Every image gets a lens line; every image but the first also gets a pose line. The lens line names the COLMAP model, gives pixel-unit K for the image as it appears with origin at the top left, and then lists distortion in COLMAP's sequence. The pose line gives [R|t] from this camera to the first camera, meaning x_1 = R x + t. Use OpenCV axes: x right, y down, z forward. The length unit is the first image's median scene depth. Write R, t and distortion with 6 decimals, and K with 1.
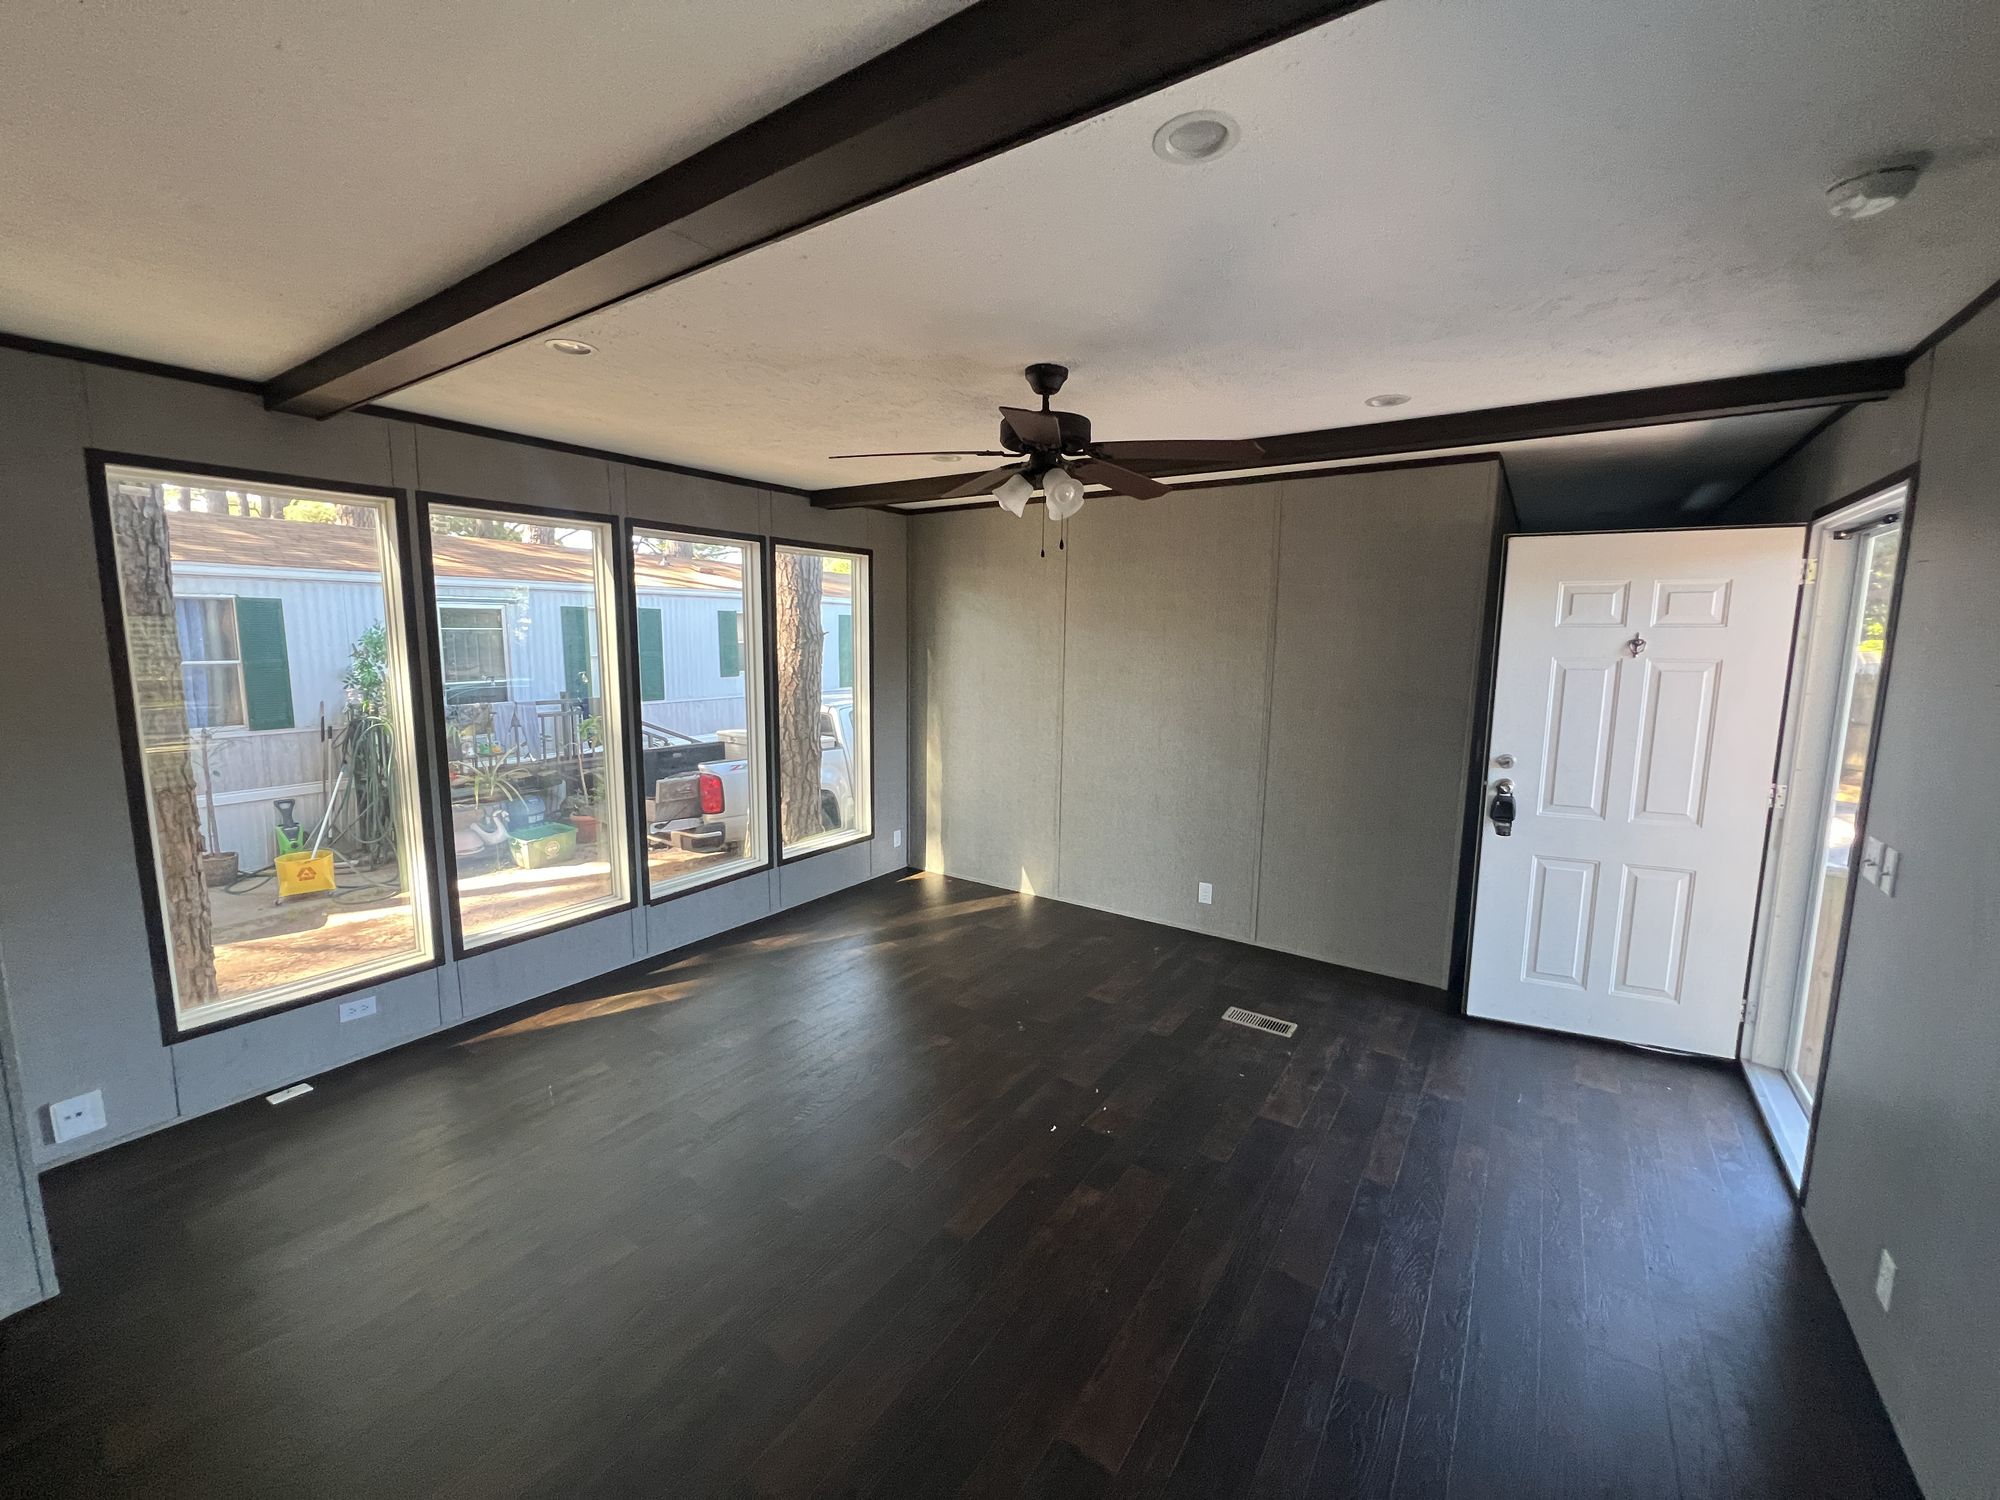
lens RADIAL K [[805.5, 0, 992.3], [0, 805.5, 740.0], [0, 0, 1]] dist [-0.004731, 0.001329]
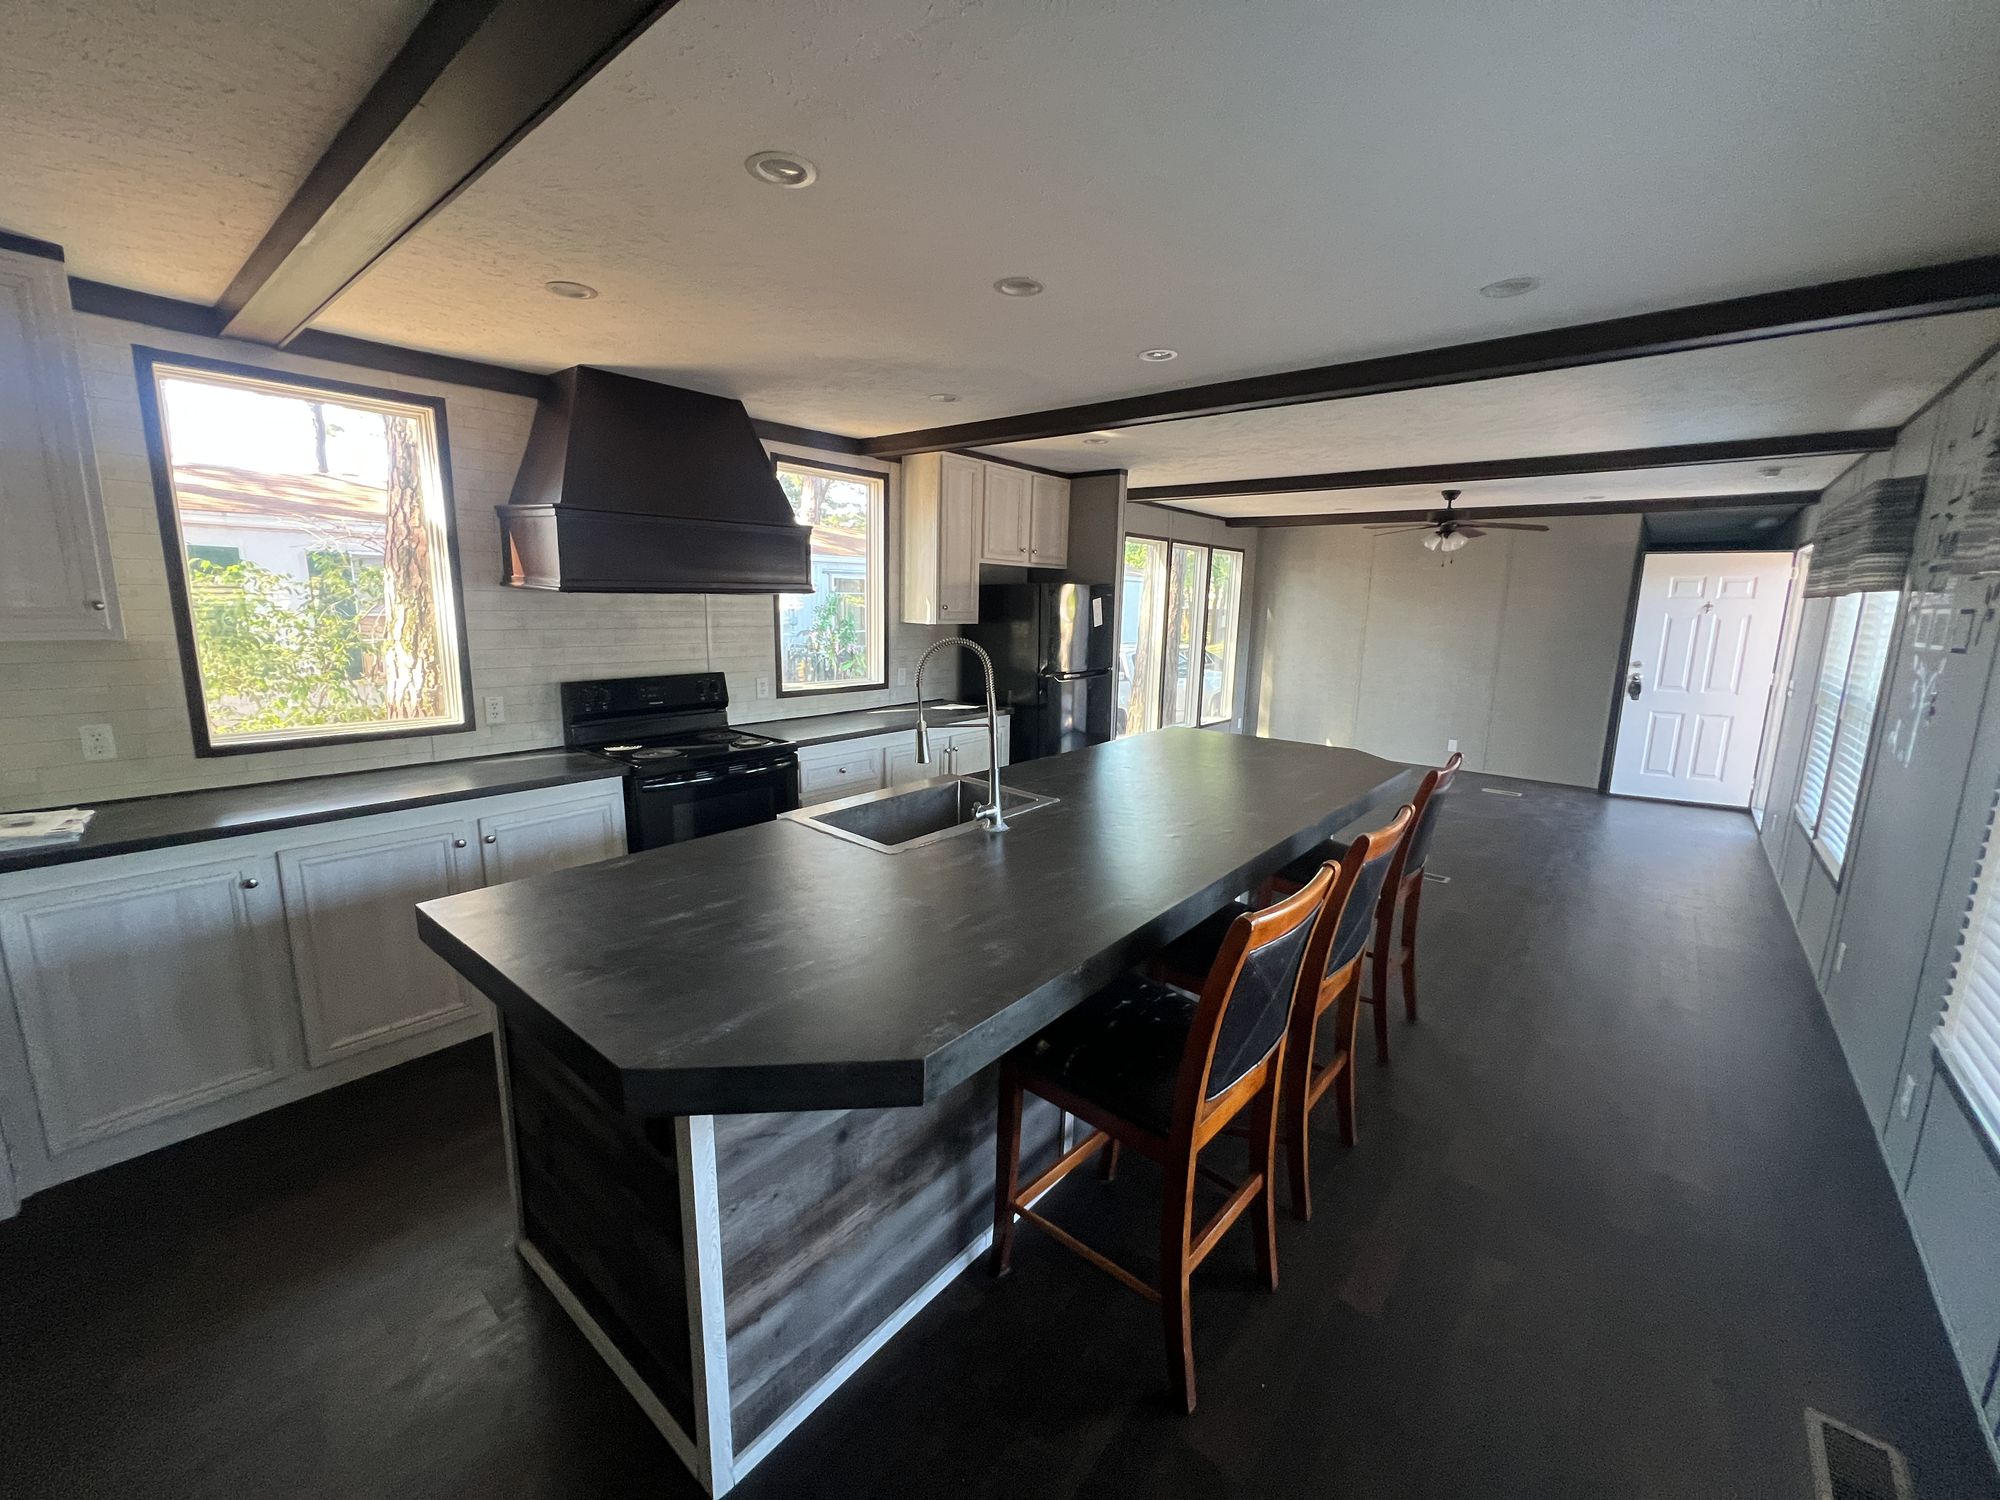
lens RADIAL K [[805.5, 0, 995.1], [0, 805.5, 737.4], [0, 0, 1]] dist [-0.004731, 0.001329]
pose [[0.994825, 0.027014, -0.097944, -0.765253], [-0.023337, 0.998986, 0.038496, 0.169025], [0.098885, -0.036011, 0.994447, -1.173522]]
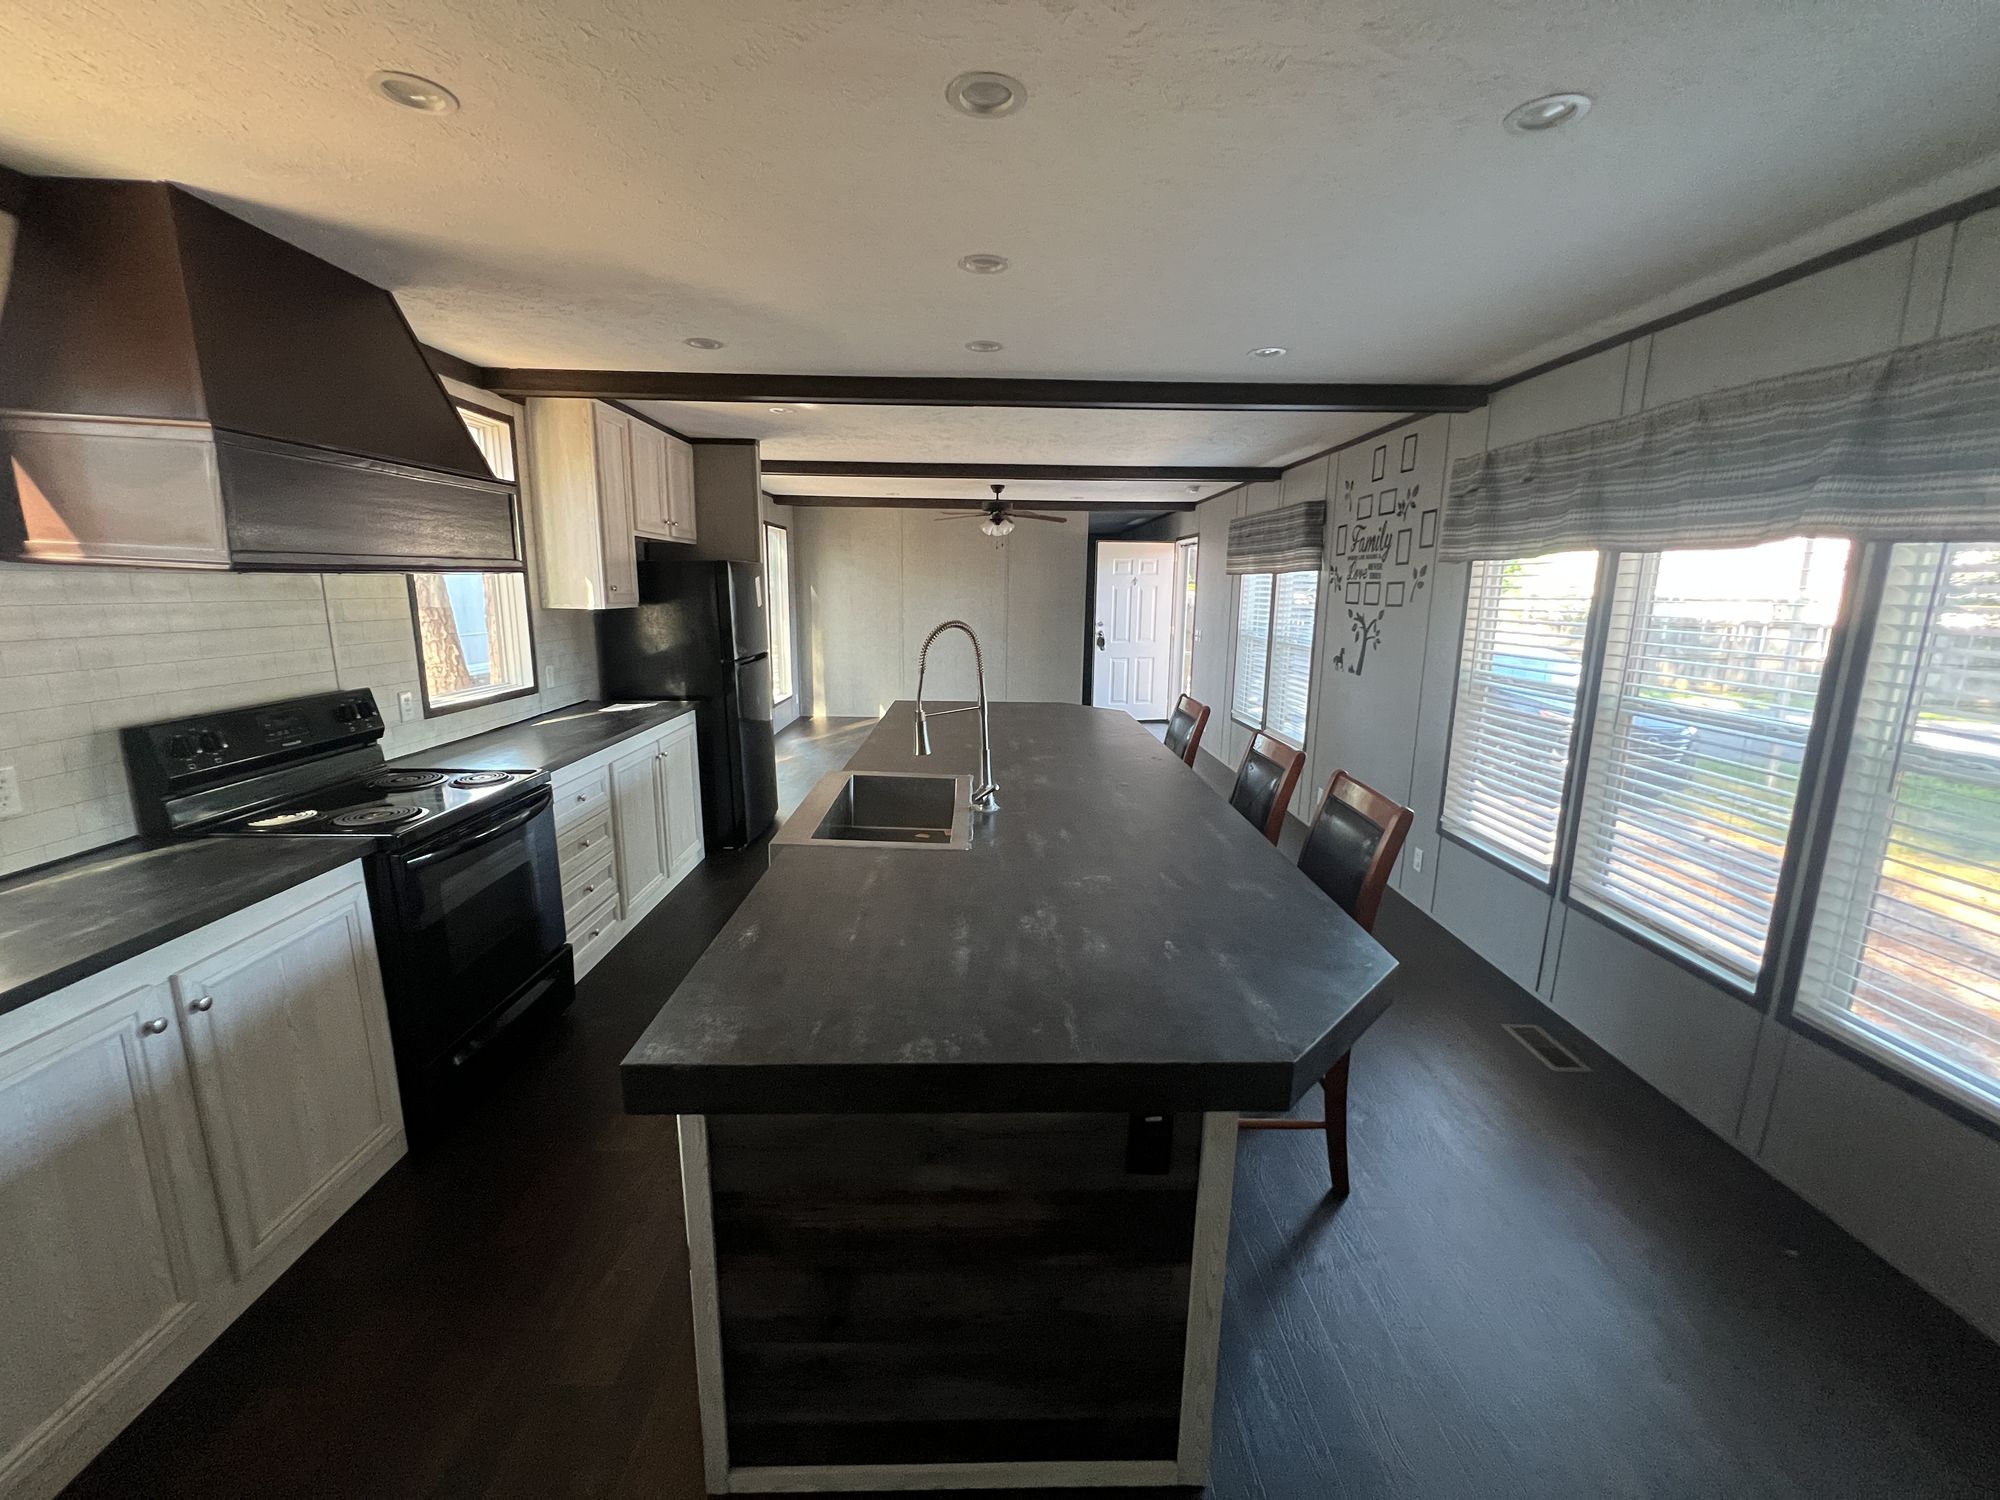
lens RADIAL K [[805.5, 0, 996.4], [0, 805.5, 736.7], [0, 0, 1]] dist [-0.004731, 0.001329]
pose [[0.821862, -0.105124, 0.559903, -1.217610], [0.070956, 0.994063, 0.082485, 0.154909], [-0.565250, -0.028063, 0.824442, -1.059574]]
